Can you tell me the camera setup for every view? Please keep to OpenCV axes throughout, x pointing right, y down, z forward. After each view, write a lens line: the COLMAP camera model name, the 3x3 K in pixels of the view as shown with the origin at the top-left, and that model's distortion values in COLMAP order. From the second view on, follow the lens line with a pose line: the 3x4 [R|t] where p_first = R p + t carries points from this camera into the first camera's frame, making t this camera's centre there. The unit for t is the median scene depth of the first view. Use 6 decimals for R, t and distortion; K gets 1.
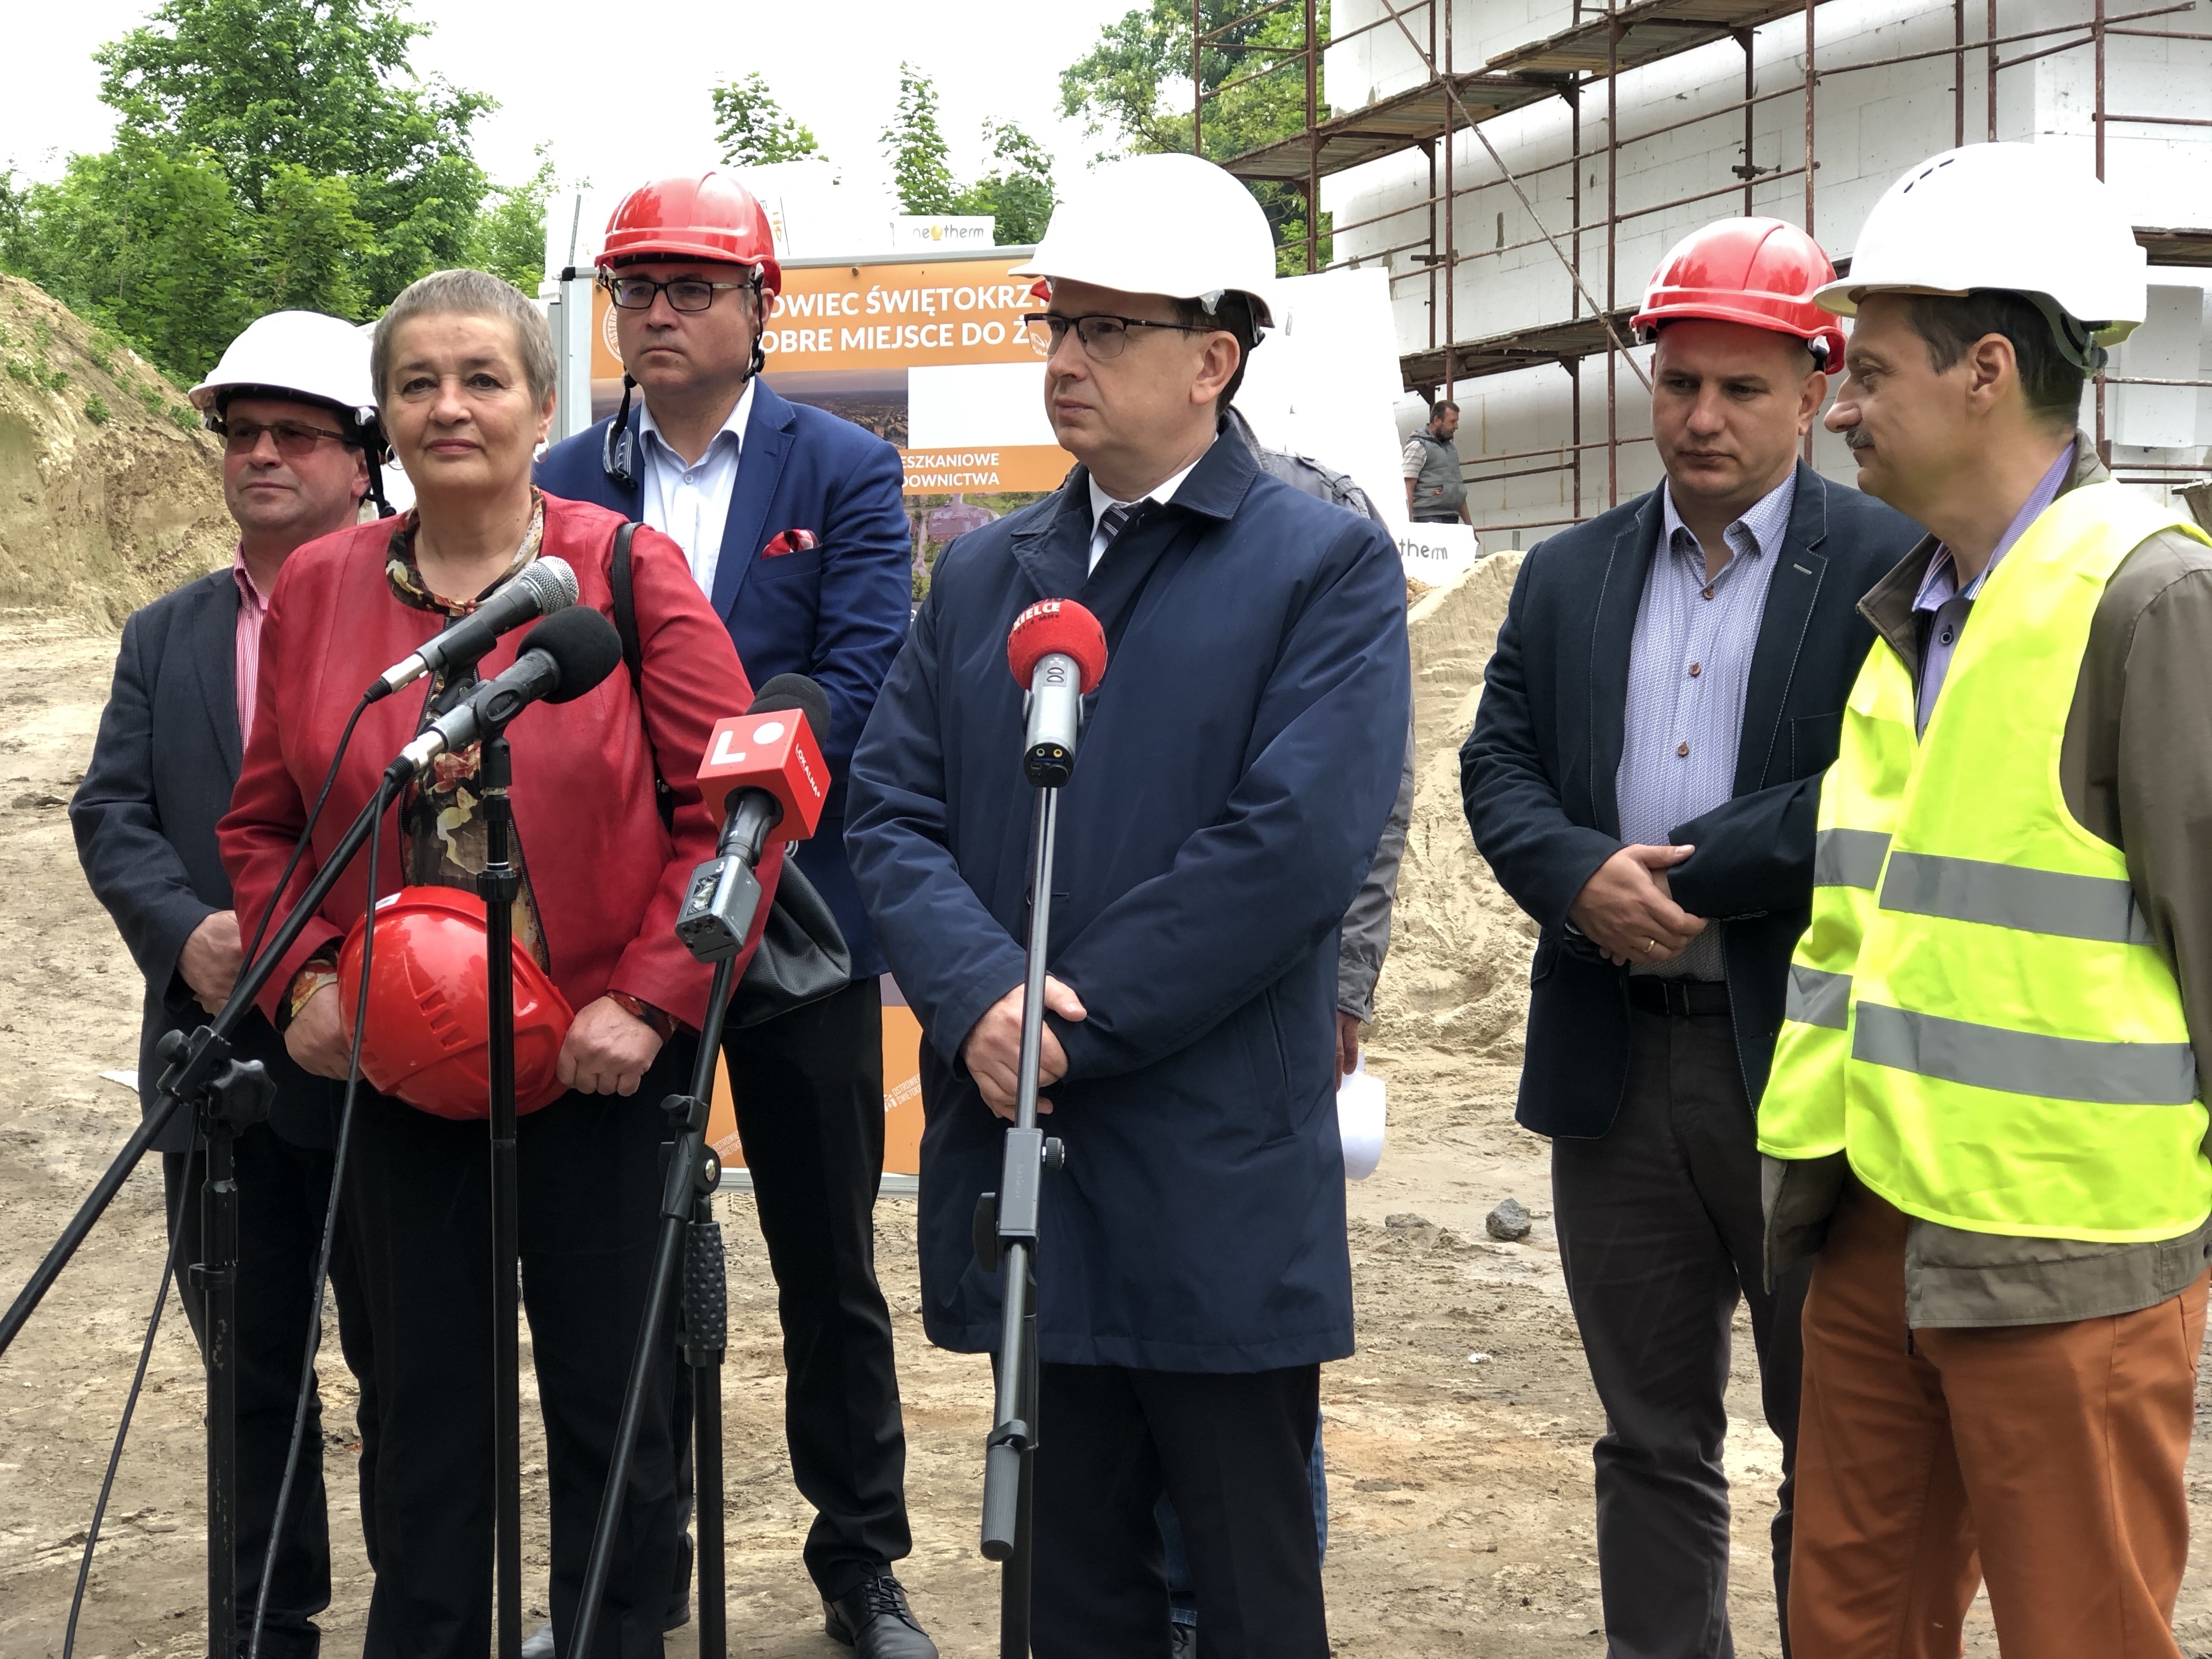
lens RADIAL K [[3628.6, 0, 1124.7], [0, 3628.6, 840.5], [0, 0, 1]] dist [0.006954, 0.000000]
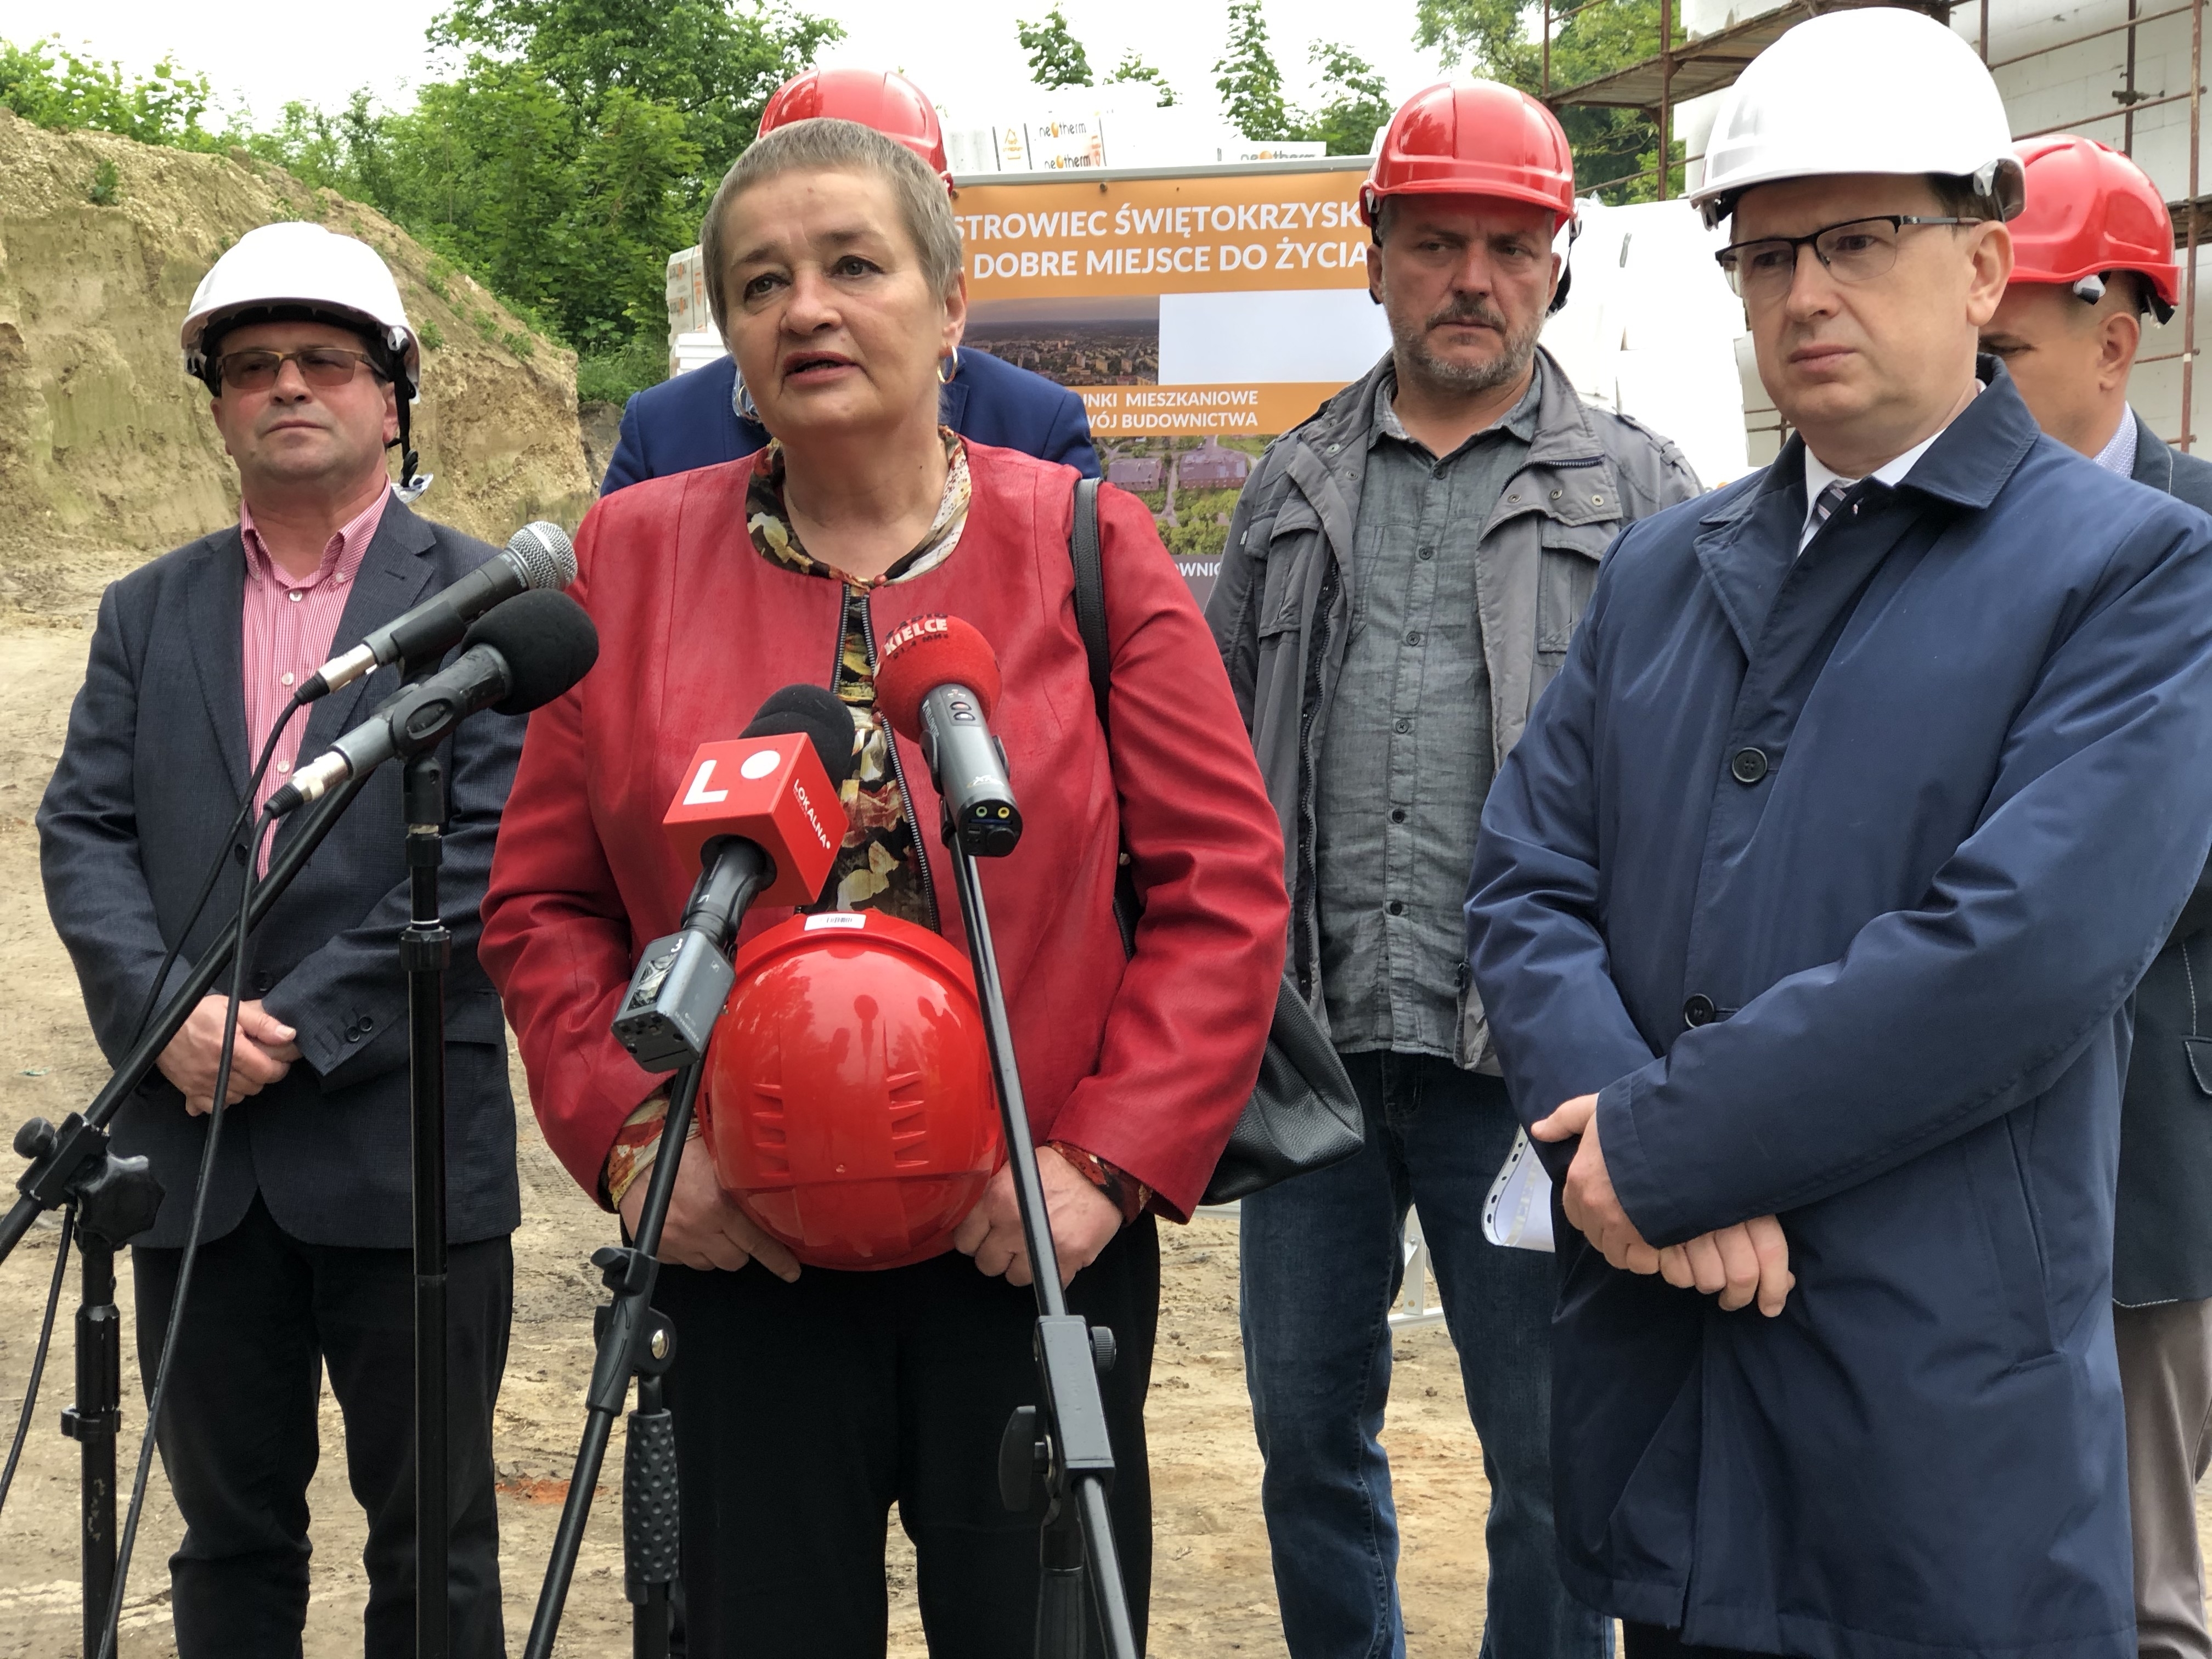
lens RADIAL K [[3628.6, 0, 1065.0], [0, 3628.6, 856.3], [0, 0, 1]] dist [0.006954, 0.000000]
pose [[0.993664, 0.024078, -0.109782, 0.019167], [-0.021617, 0.999489, 0.023557, -0.011610], [0.110293, -0.021034, 0.993677, 0.098827]]
